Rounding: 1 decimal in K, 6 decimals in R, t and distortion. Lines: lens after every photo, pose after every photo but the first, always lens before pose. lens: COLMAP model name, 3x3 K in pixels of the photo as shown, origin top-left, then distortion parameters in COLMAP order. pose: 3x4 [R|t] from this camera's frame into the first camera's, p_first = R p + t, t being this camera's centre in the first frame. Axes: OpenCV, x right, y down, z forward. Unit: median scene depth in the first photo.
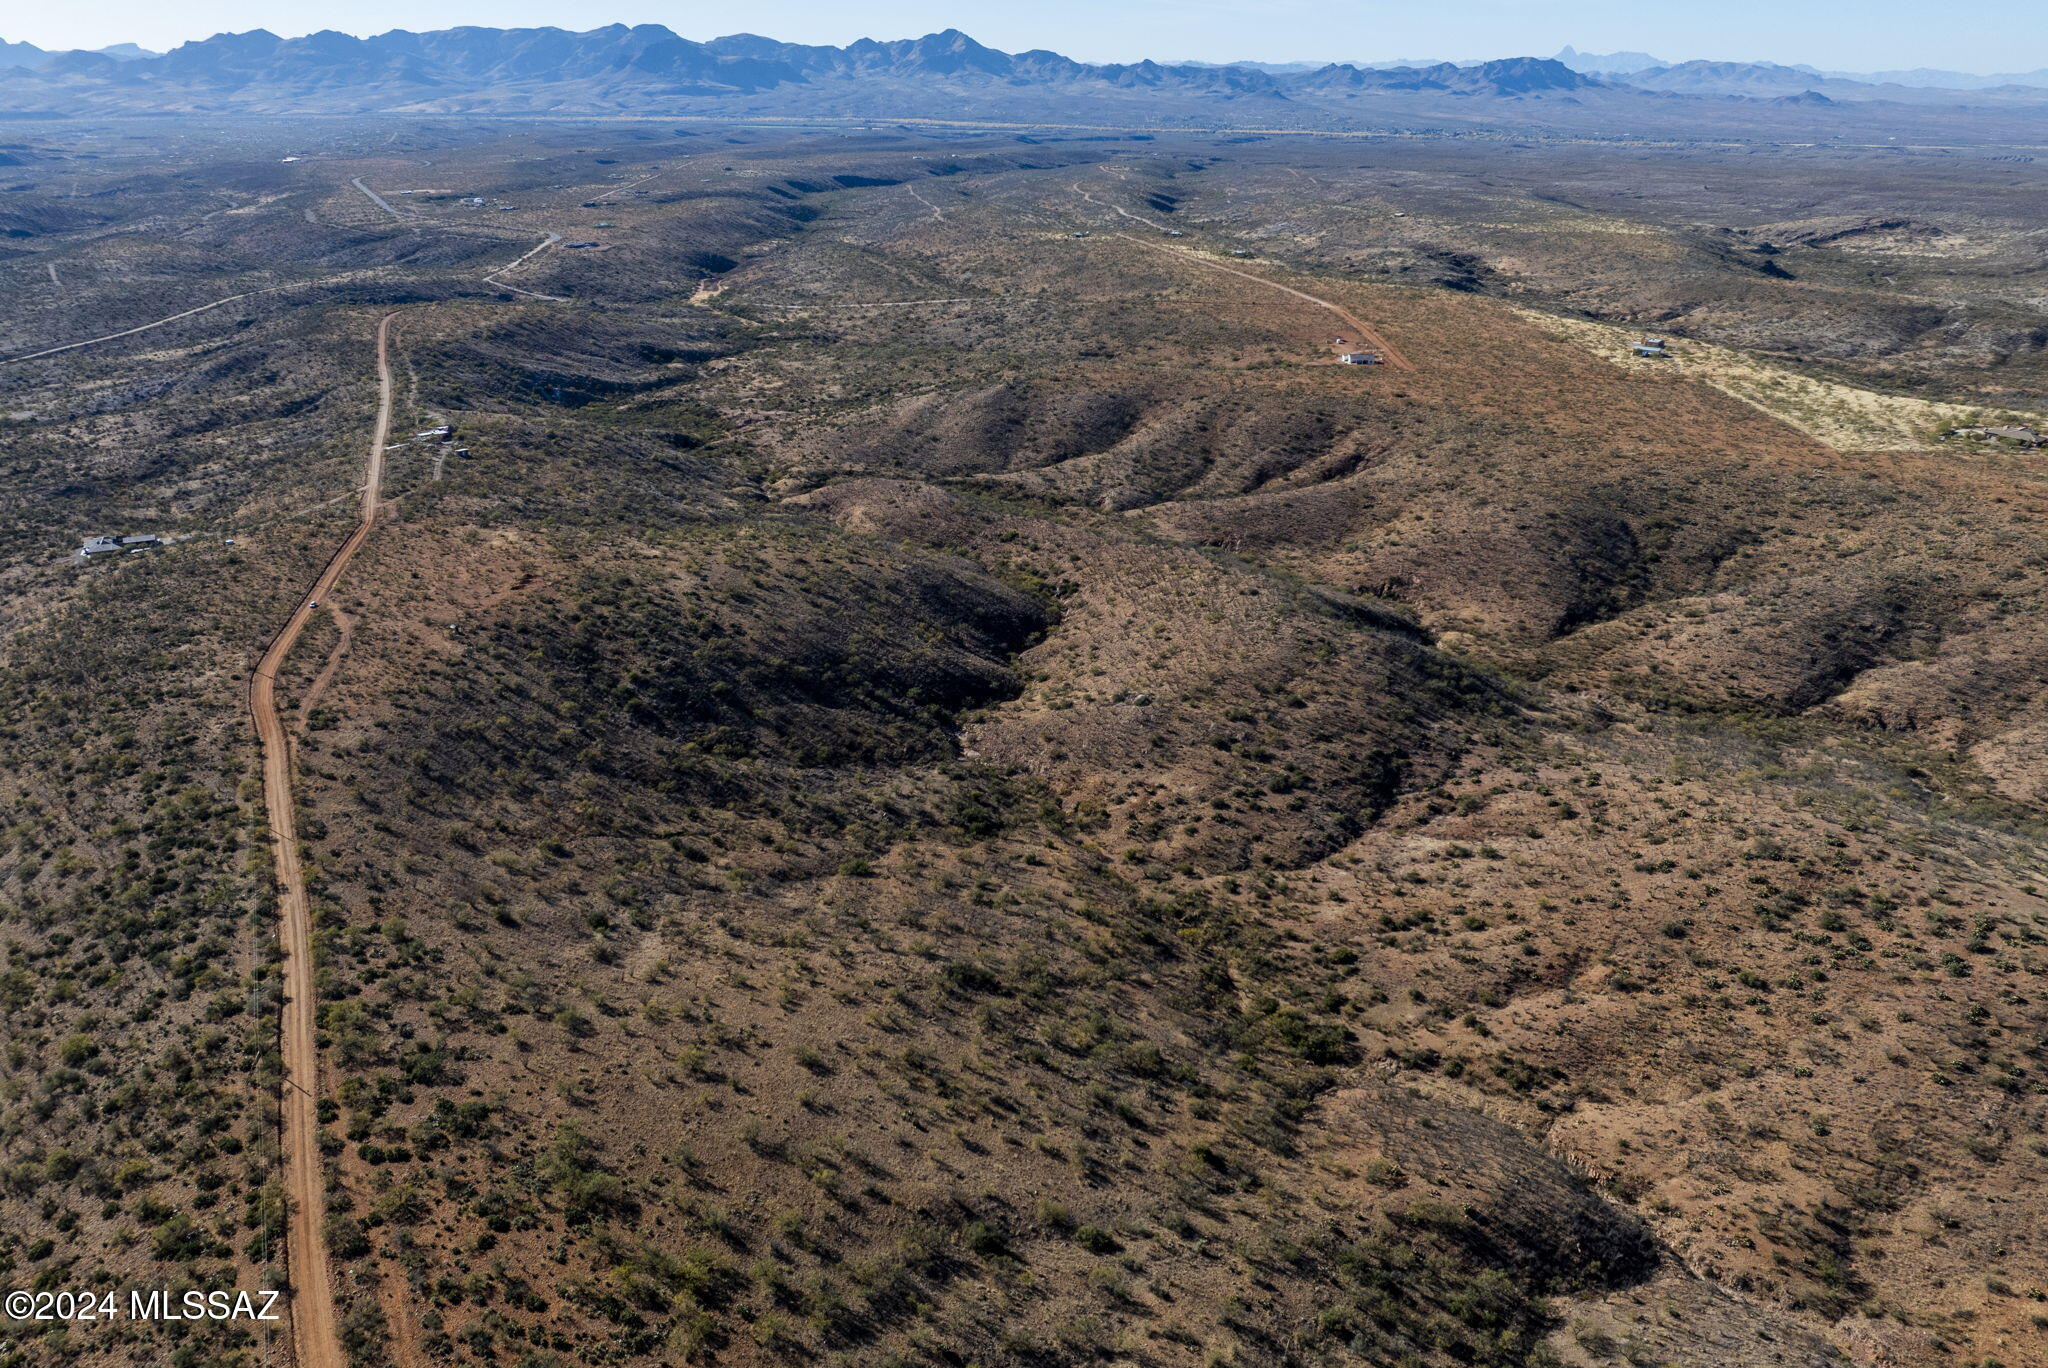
lens RADIAL K [[1443.2, 0, 1021.7], [0, 1443.2, 680.4], [0, 0, 1]] dist [-0.044681, 0.013145]
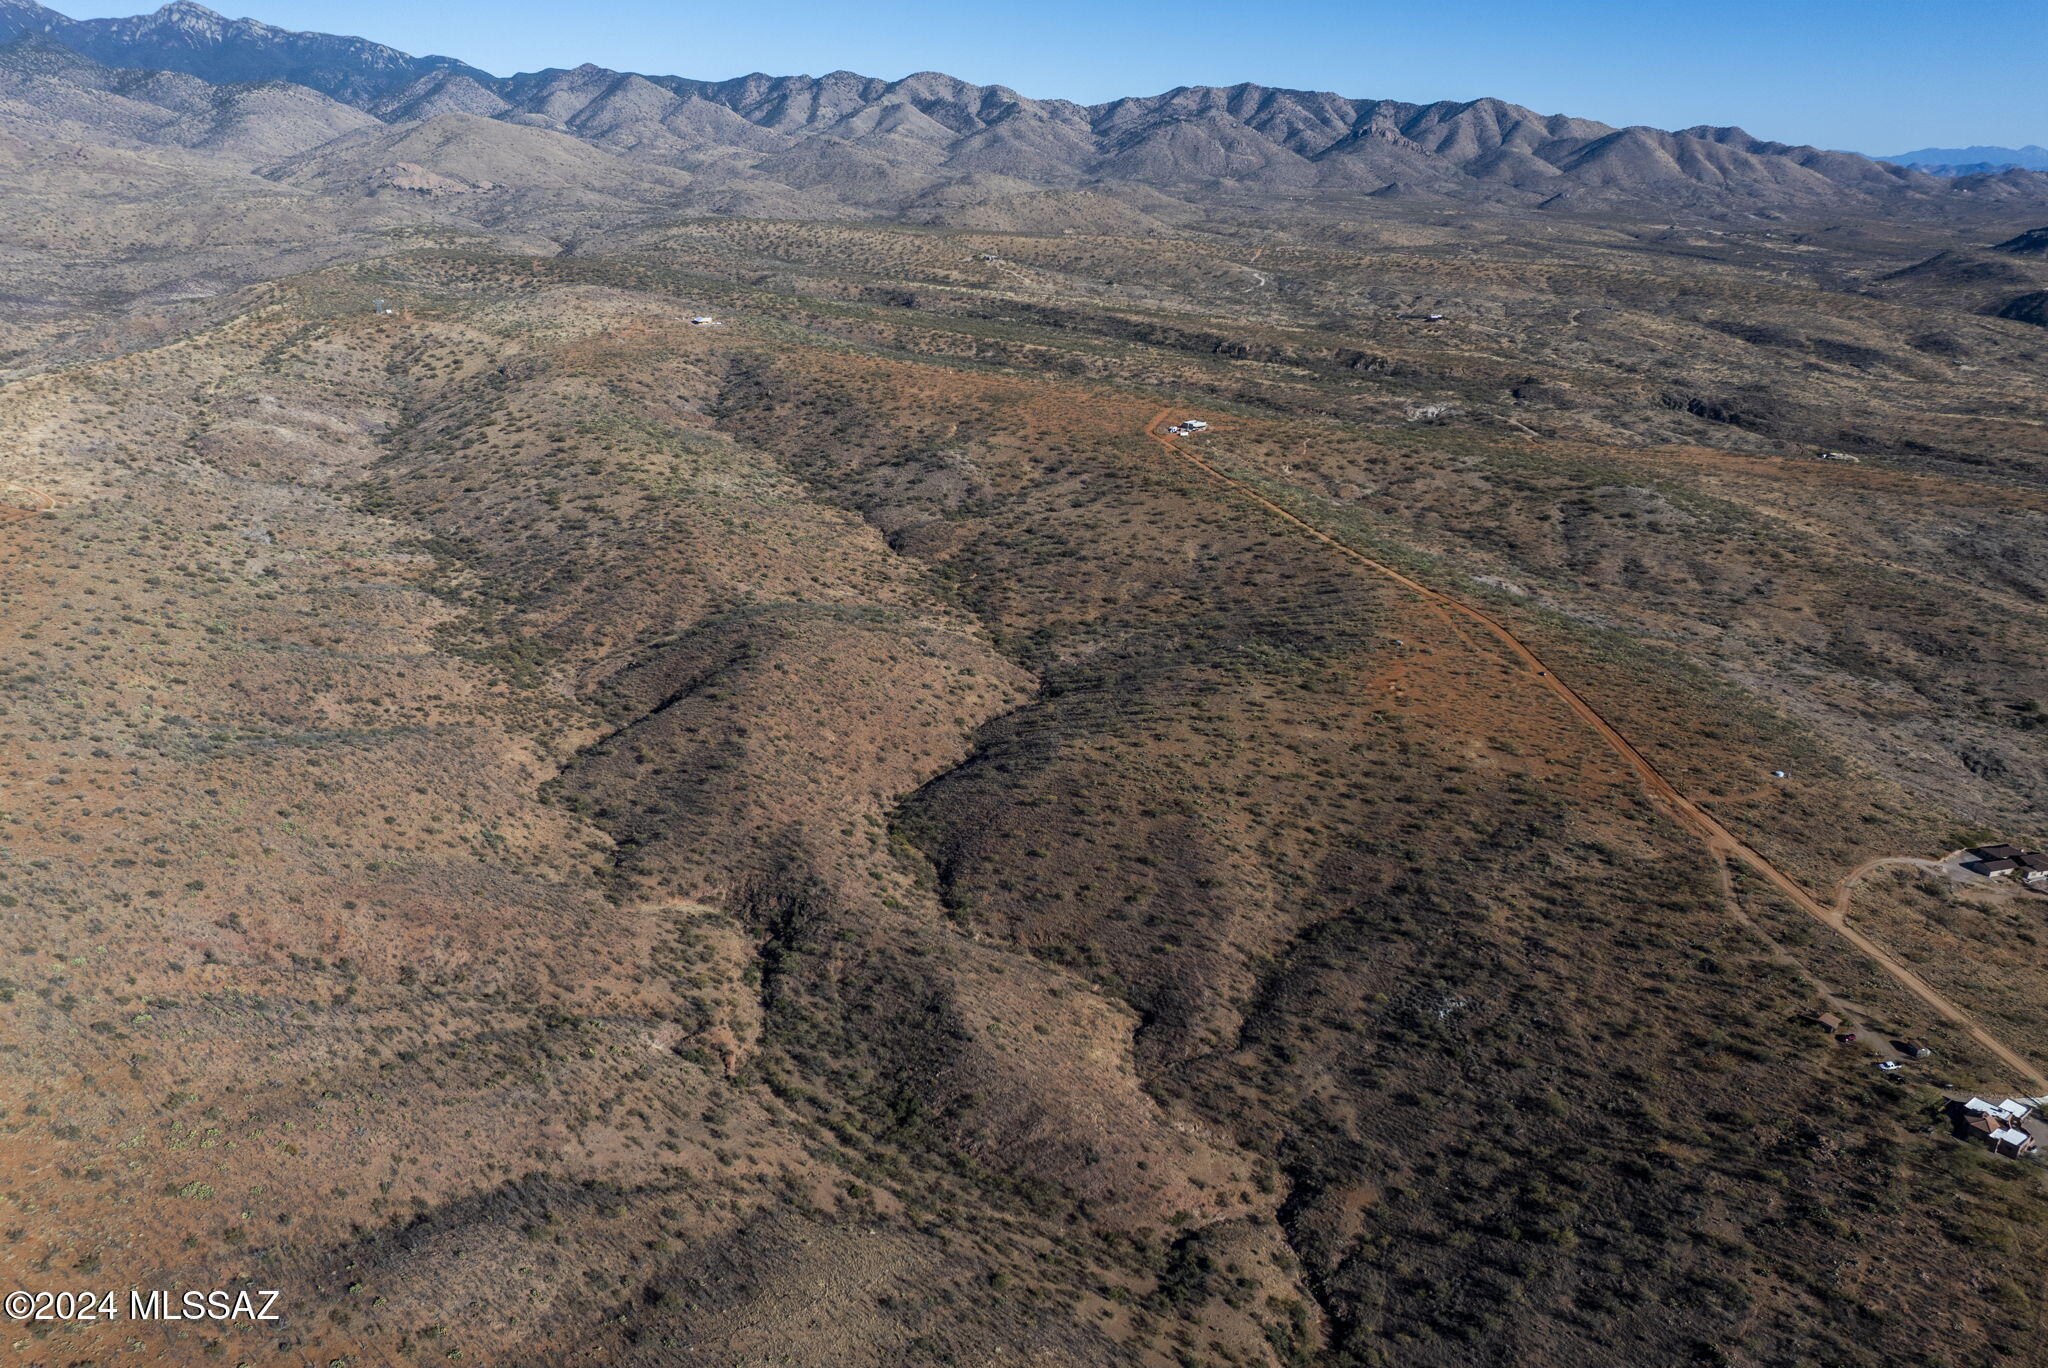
lens RADIAL K [[1443.2, 0, 1033.0], [0, 1443.2, 746.6], [0, 0, 1]] dist [-0.044681, 0.013145]
pose [[-0.986364, -0.079369, 0.144172, -0.045608], [0.047986, 0.699258, 0.713257, -0.173327], [-0.157424, 0.710450, -0.685915, 0.370533]]
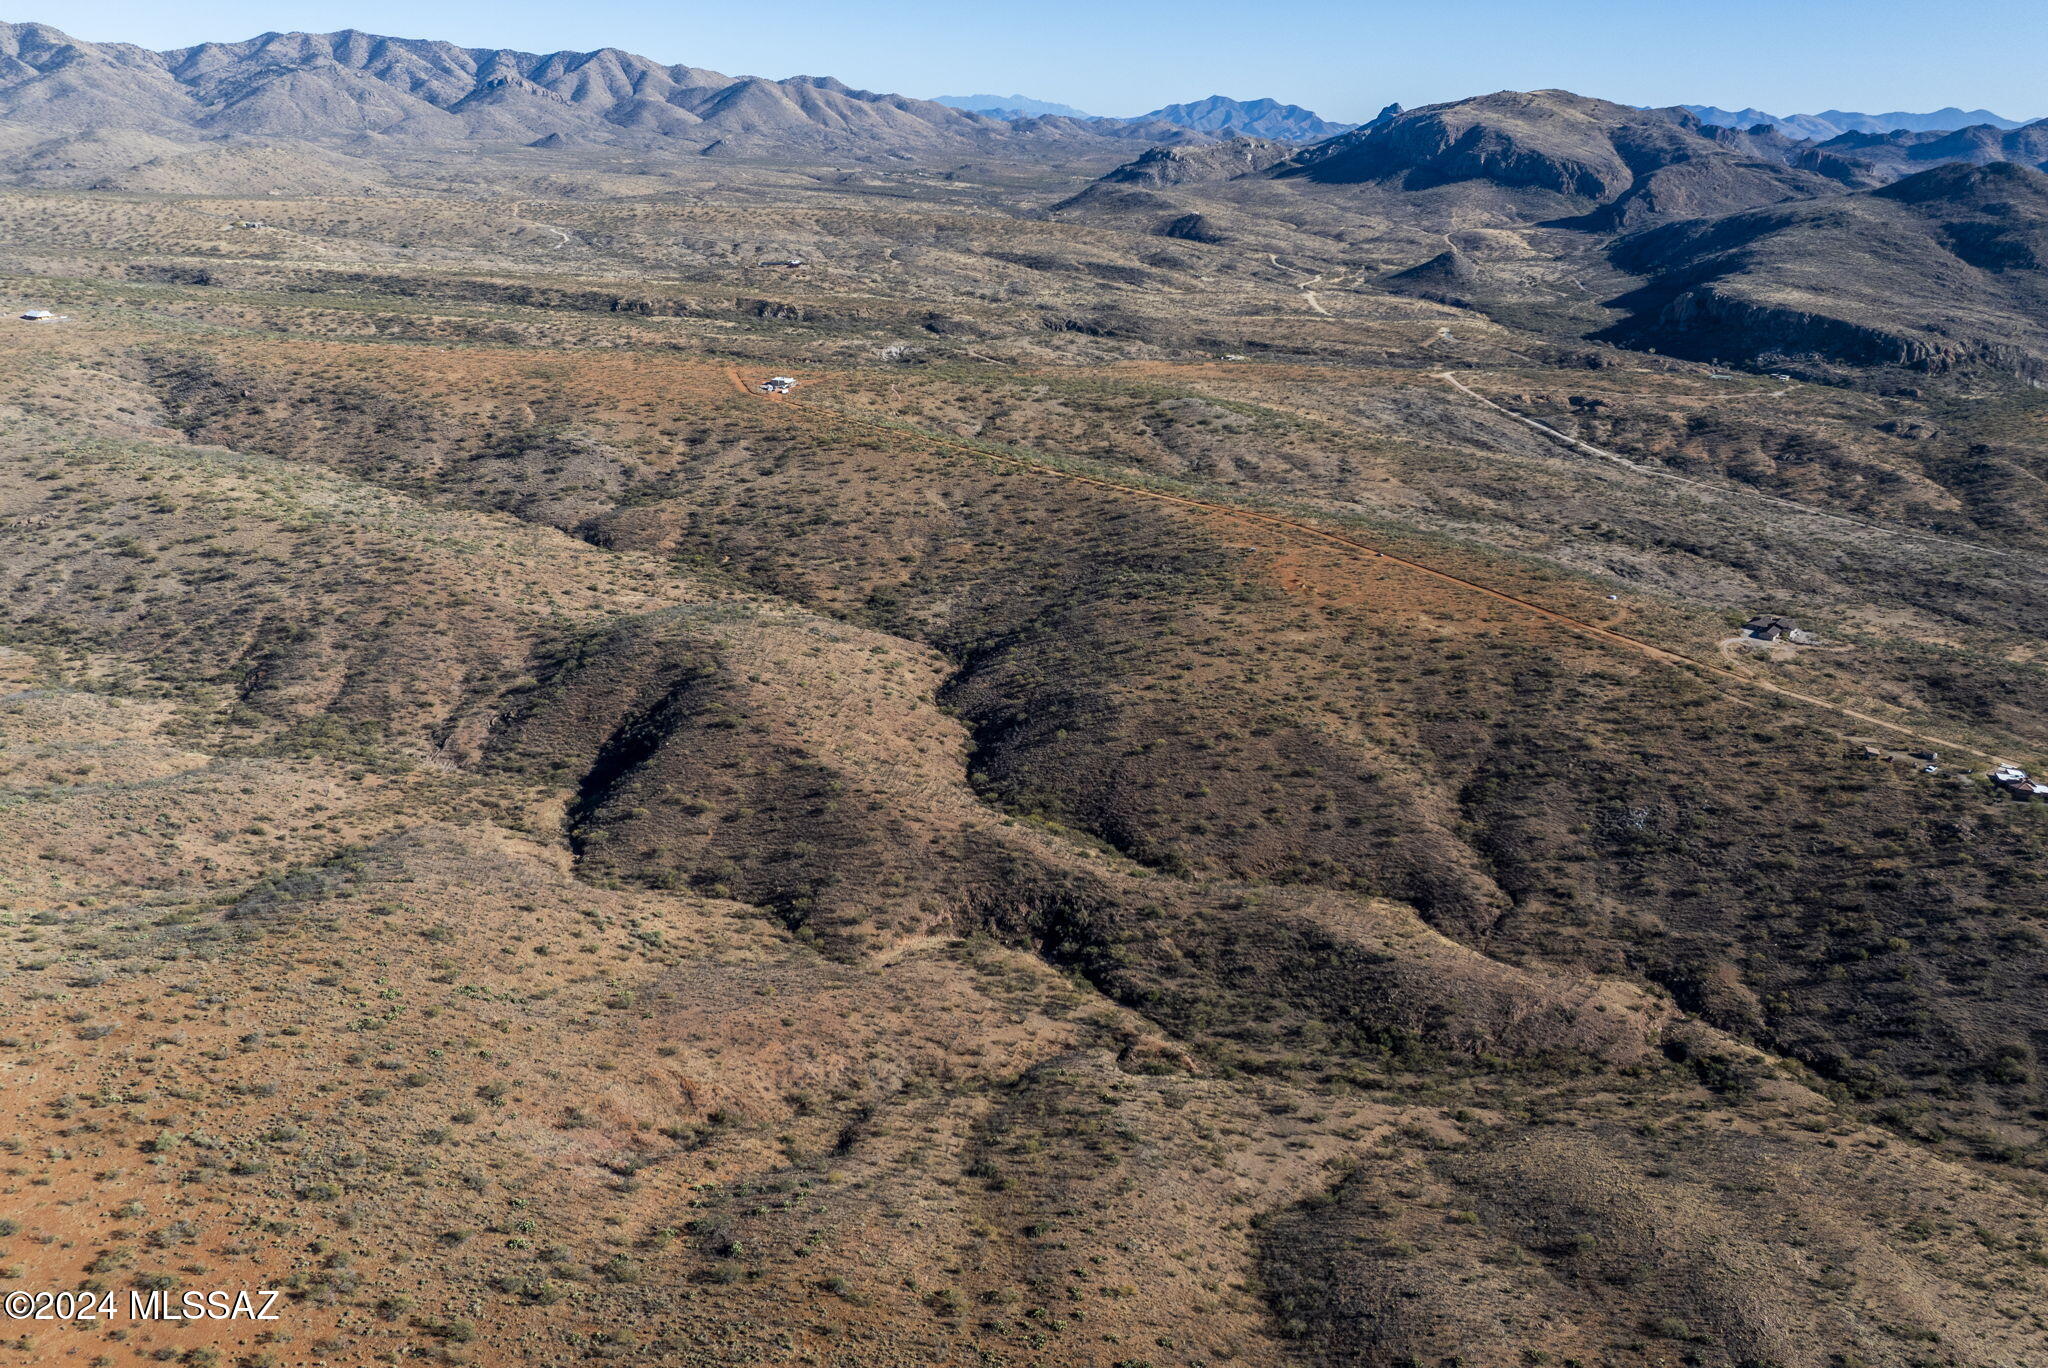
lens RADIAL K [[1443.2, 0, 1027.5], [0, 1443.2, 647.8], [0, 0, 1]] dist [-0.044681, 0.013145]
pose [[-0.911994, 0.117099, -0.393135, 0.079628], [-0.187305, 0.733769, 0.653069, -0.164908], [0.364944, 0.669231, -0.647260, 0.353934]]
